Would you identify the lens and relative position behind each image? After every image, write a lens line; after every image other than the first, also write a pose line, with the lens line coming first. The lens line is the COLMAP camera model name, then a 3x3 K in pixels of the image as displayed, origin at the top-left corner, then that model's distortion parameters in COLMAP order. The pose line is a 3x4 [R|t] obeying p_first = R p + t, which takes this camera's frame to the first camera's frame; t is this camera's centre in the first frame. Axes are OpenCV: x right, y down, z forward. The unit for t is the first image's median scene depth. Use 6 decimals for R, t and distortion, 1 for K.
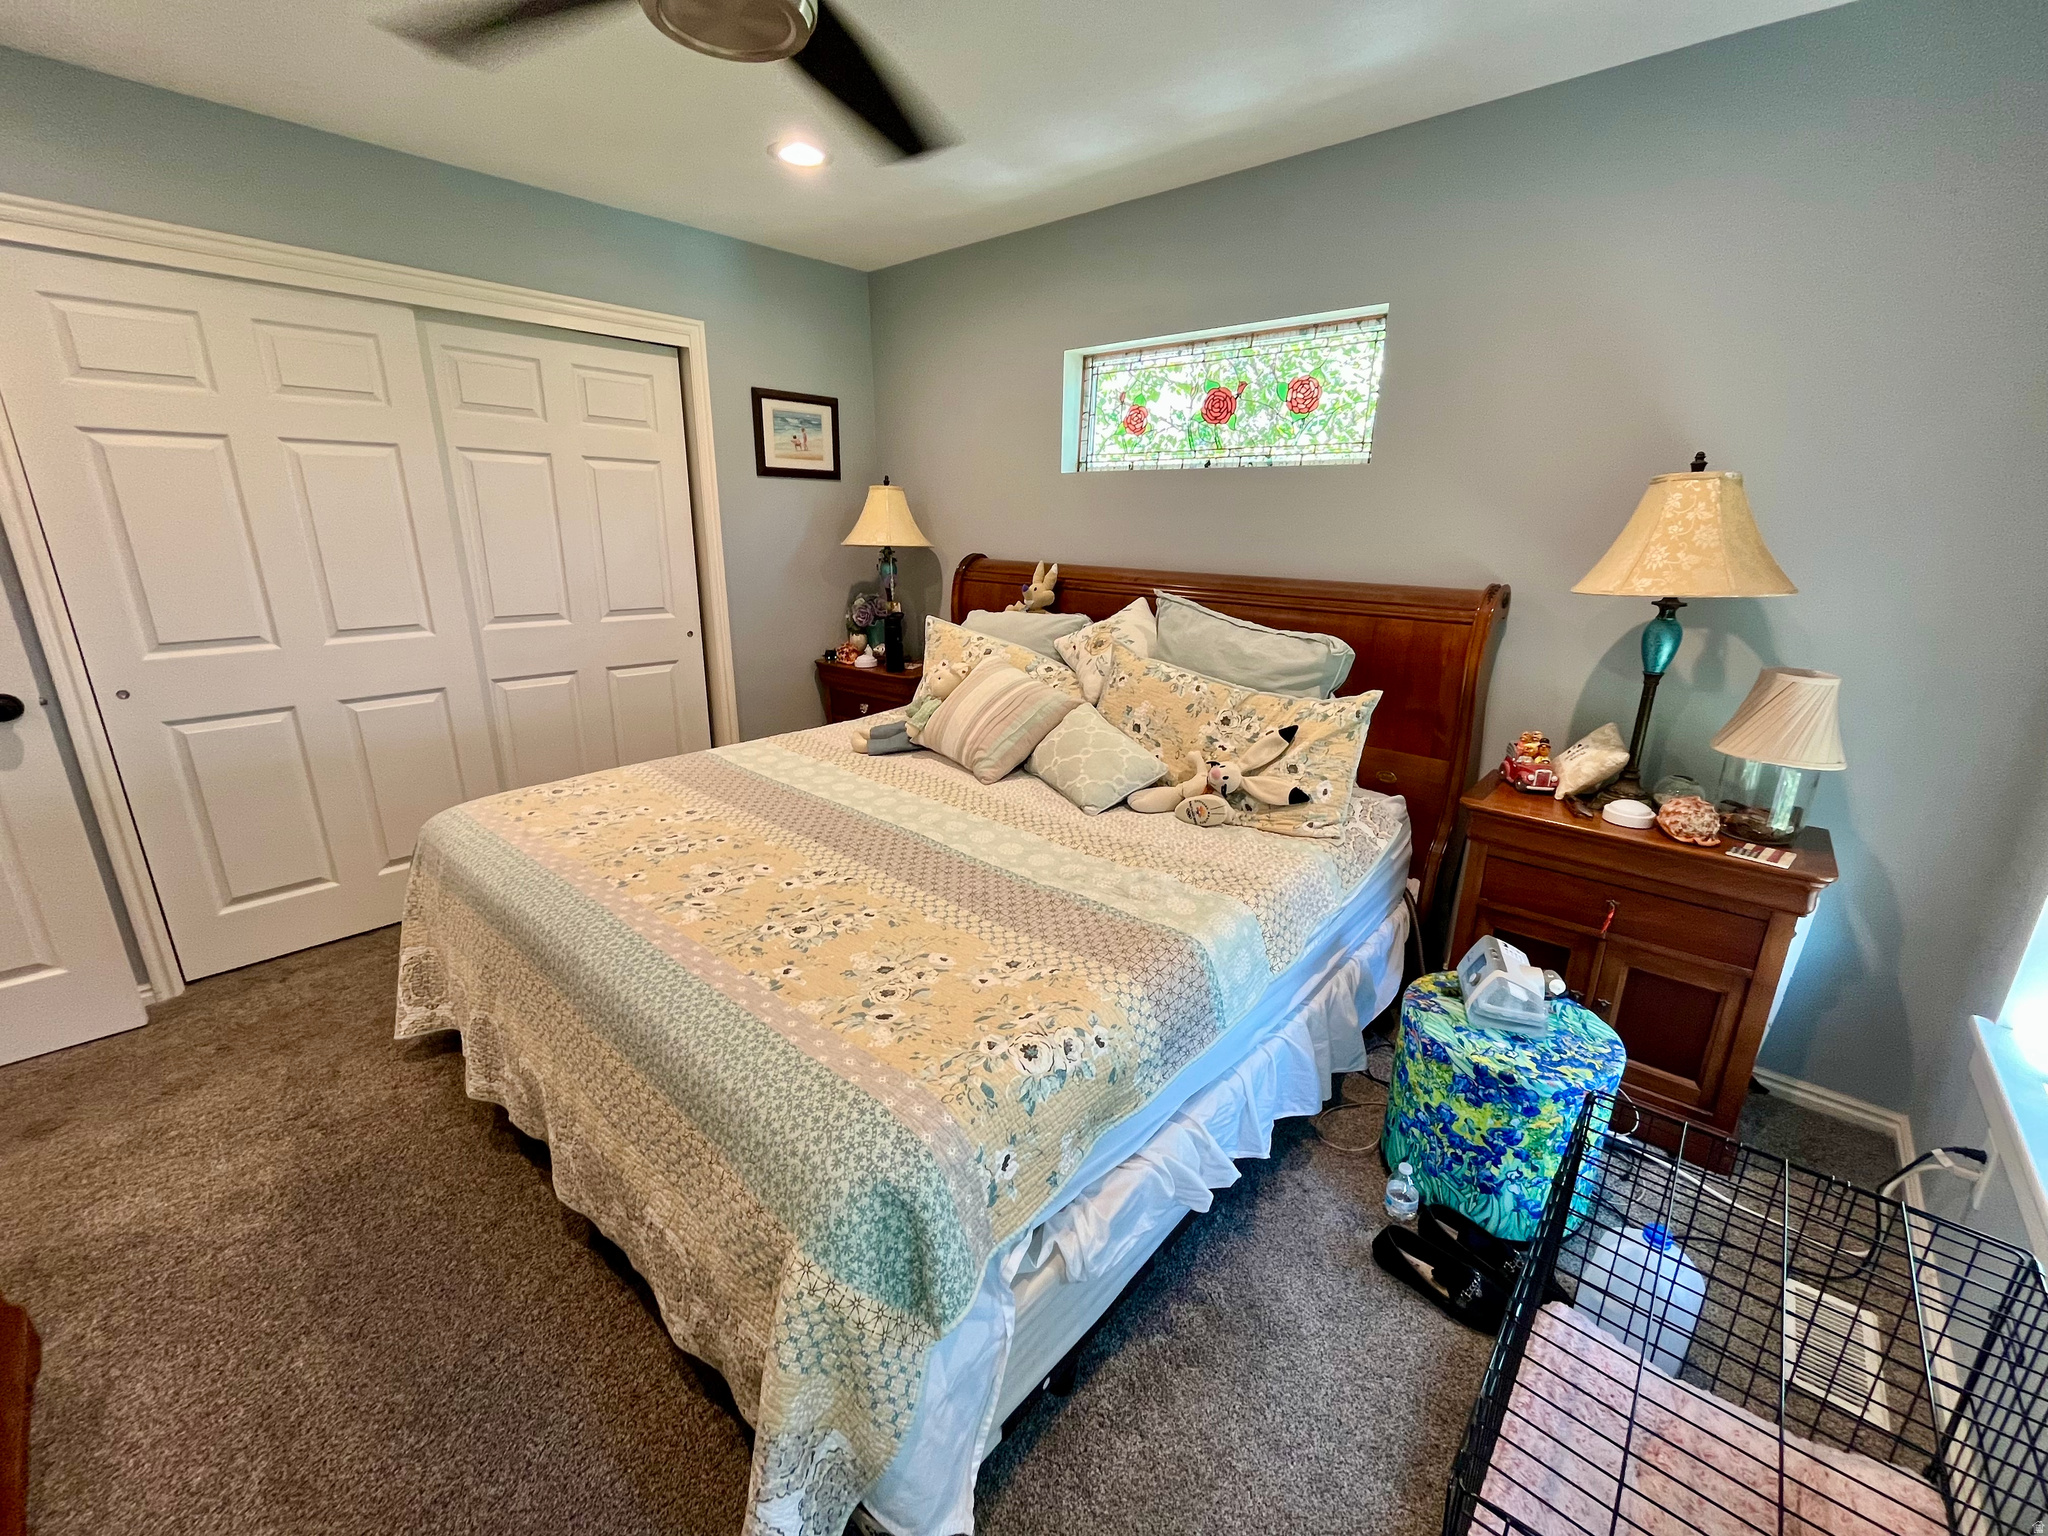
lens RADIAL K [[828.9, 0, 1033.2], [0, 828.9, 759.5], [0, 0, 1]] dist [-0.002252, -0.000058]
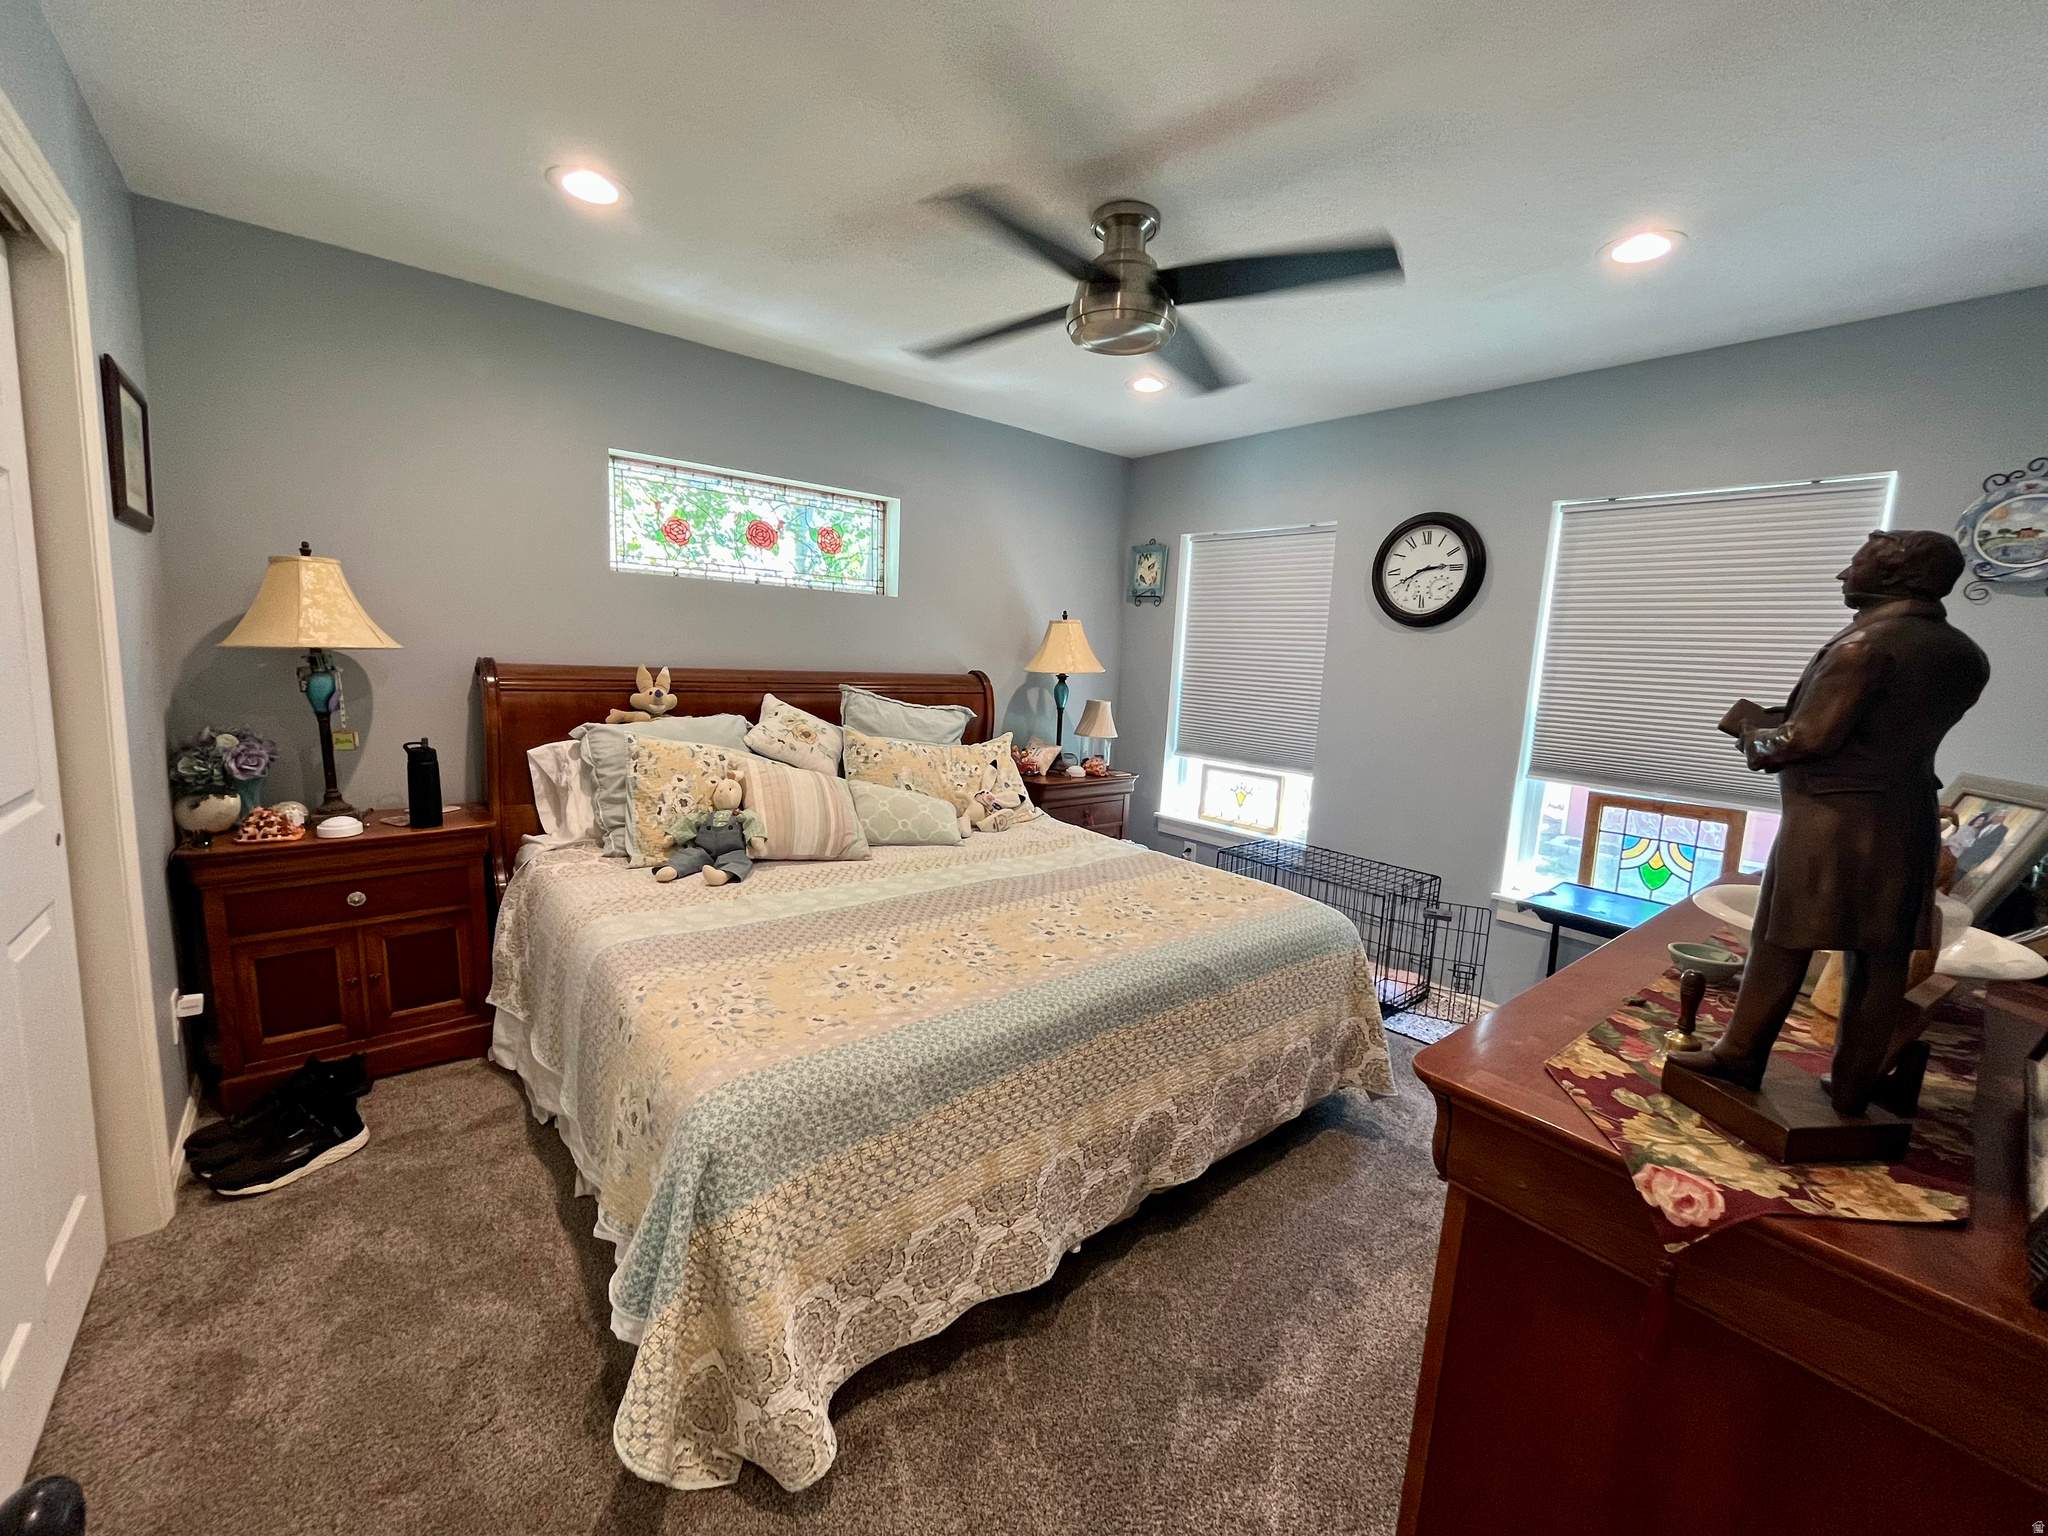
lens RADIAL K [[828.9, 0, 1033.2], [0, 828.9, 759.5], [0, 0, 1]] dist [-0.002252, -0.000058]
pose [[0.152351, -0.136530, 0.978851, -1.110006], [0.233259, 0.967400, 0.098628, -0.162620], [-0.960406, 0.213299, 0.179232, 0.561717]]
